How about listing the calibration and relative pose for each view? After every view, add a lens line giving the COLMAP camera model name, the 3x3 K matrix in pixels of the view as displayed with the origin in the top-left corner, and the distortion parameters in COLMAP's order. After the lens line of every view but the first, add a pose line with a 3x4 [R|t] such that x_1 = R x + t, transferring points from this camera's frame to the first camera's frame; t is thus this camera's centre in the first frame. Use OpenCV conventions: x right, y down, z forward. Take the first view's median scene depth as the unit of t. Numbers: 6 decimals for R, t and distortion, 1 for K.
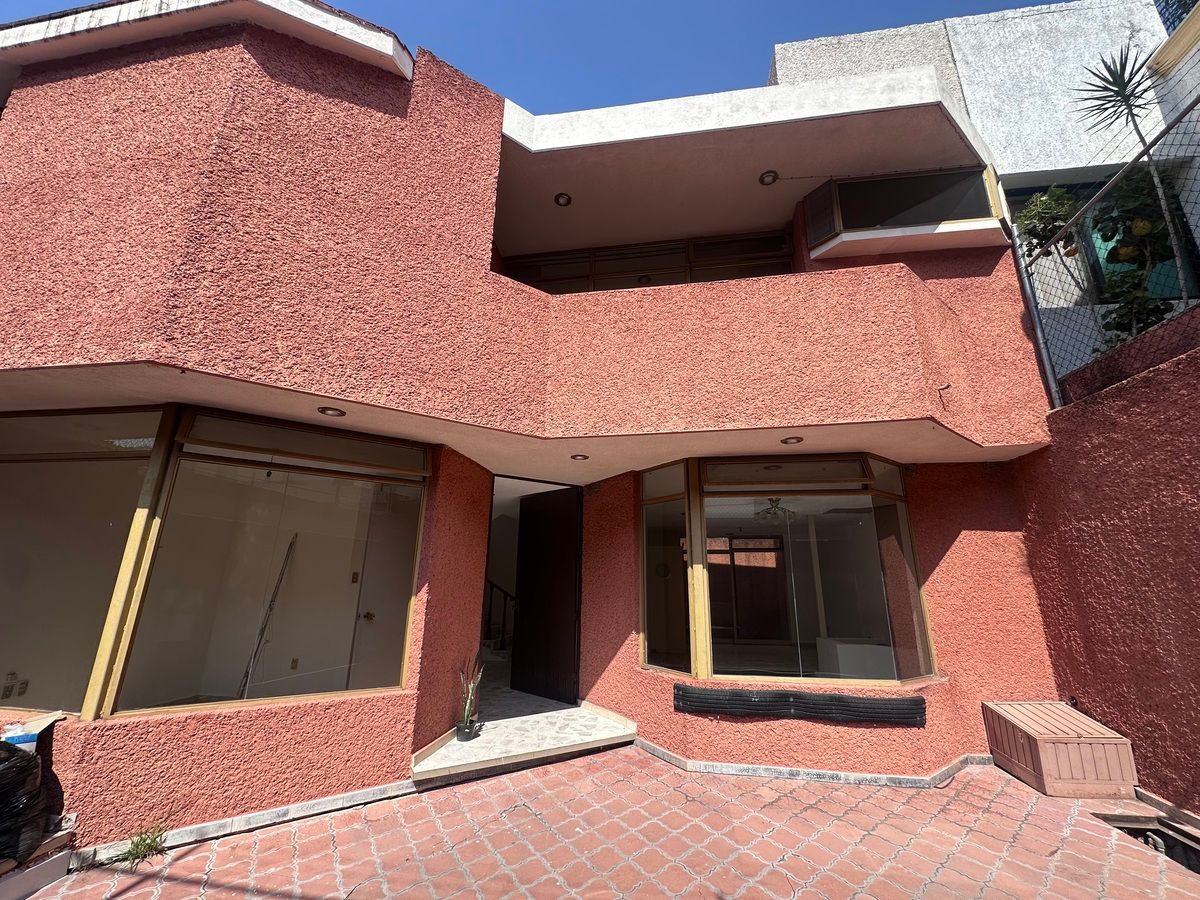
lens RADIAL K [[480.0, 0, 600.0], [0, 480.0, 450.0], [0, 0, 1]] dist [-0.005802, 0.001062]
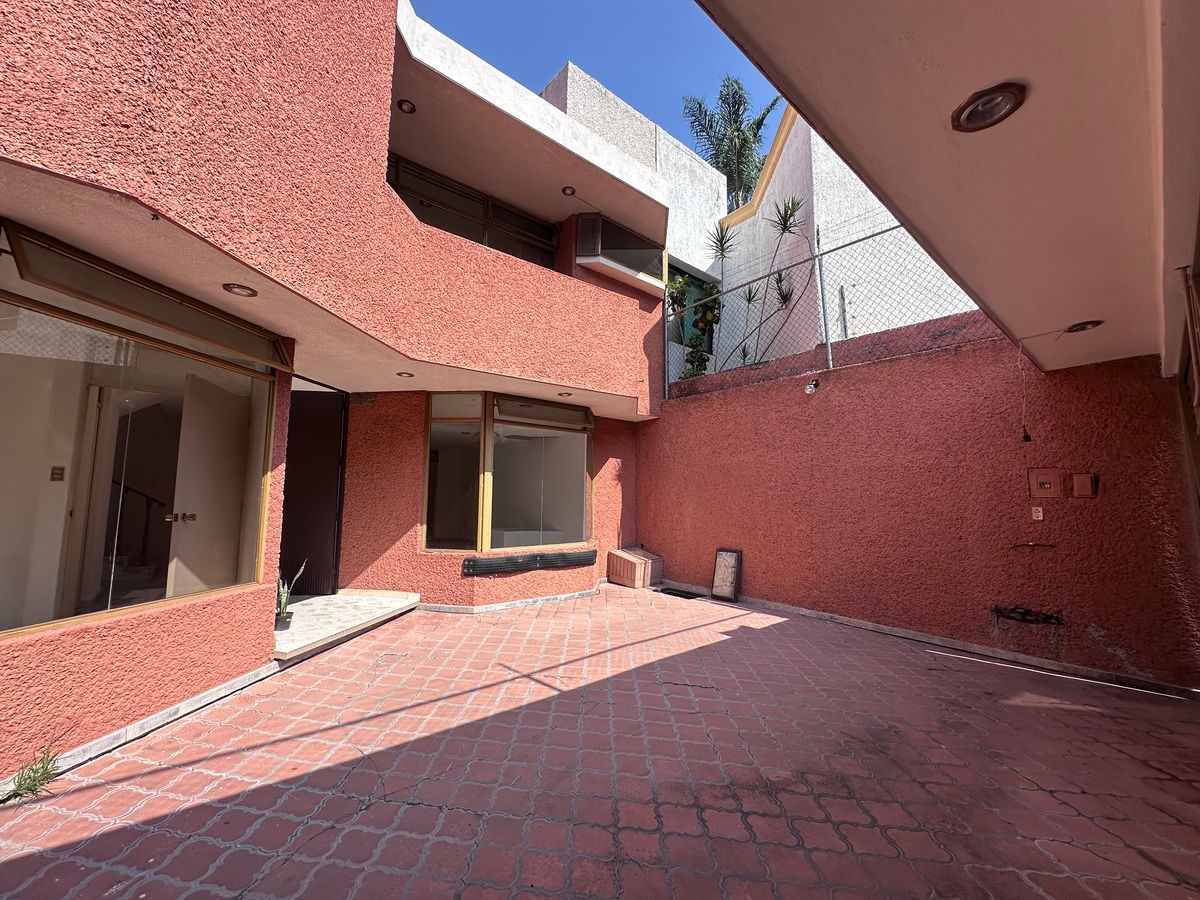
lens RADIAL K [[480.0, 0, 600.0], [0, 480.0, 450.0], [0, 0, 1]] dist [-0.005802, 0.001062]
pose [[0.657113, 0.070075, 0.750528, -0.664610], [-0.203883, 0.975080, 0.087465, -0.004536], [-0.725696, -0.210494, 0.655025, -0.101232]]
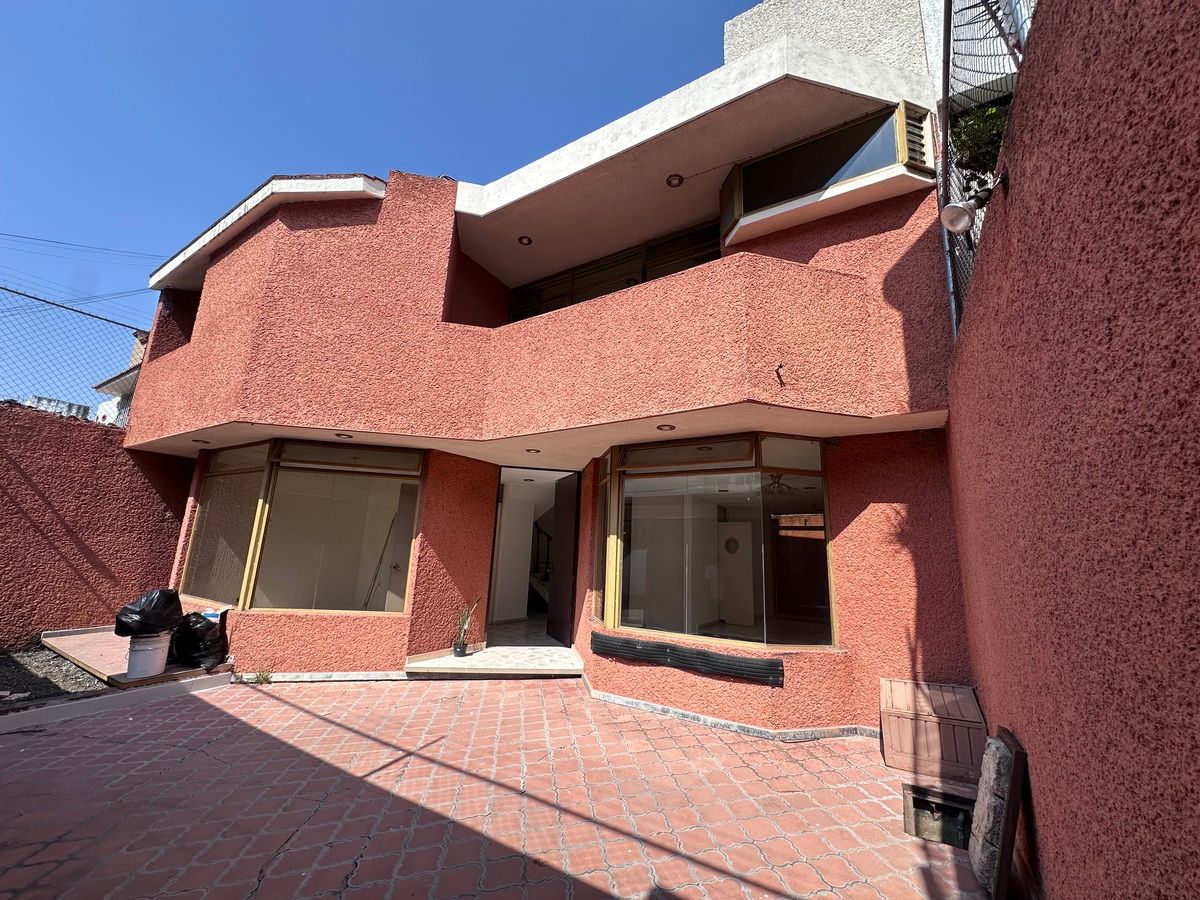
lens RADIAL K [[480.0, 0, 600.0], [0, 480.0, 450.0], [0, 0, 1]] dist [-0.005802, 0.001062]
pose [[0.917068, -0.058943, -0.394350, 0.727771], [0.076800, 0.996606, 0.029640, -0.013386], [0.391264, -0.057468, 0.918482, -0.109310]]
